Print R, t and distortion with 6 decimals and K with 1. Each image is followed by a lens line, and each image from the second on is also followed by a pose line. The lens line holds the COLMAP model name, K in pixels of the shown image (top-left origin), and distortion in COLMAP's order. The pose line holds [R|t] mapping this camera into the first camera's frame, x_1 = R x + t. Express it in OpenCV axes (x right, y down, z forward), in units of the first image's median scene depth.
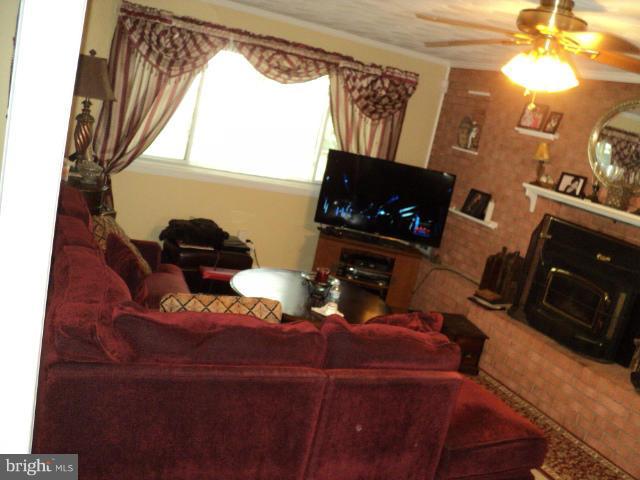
lens RADIAL K [[648.8, 0, 320.0], [0, 648.8, 240.0], [0, 0, 1]] dist [-0.209449, 0.225299]
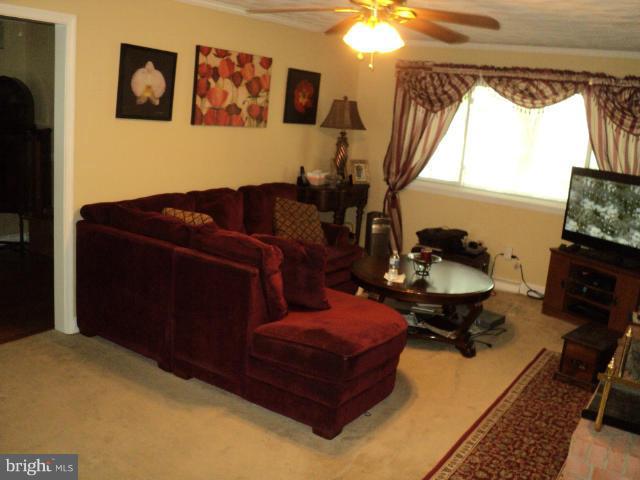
lens RADIAL K [[648.8, 0, 320.0], [0, 648.8, 240.0], [0, 0, 1]] dist [-0.209449, 0.225299]
pose [[0.526455, 0.018231, -0.850008, 0.673036], [-0.149095, 0.986257, -0.071189, 0.105123], [0.837028, 0.164209, 0.521938, 0.187331]]
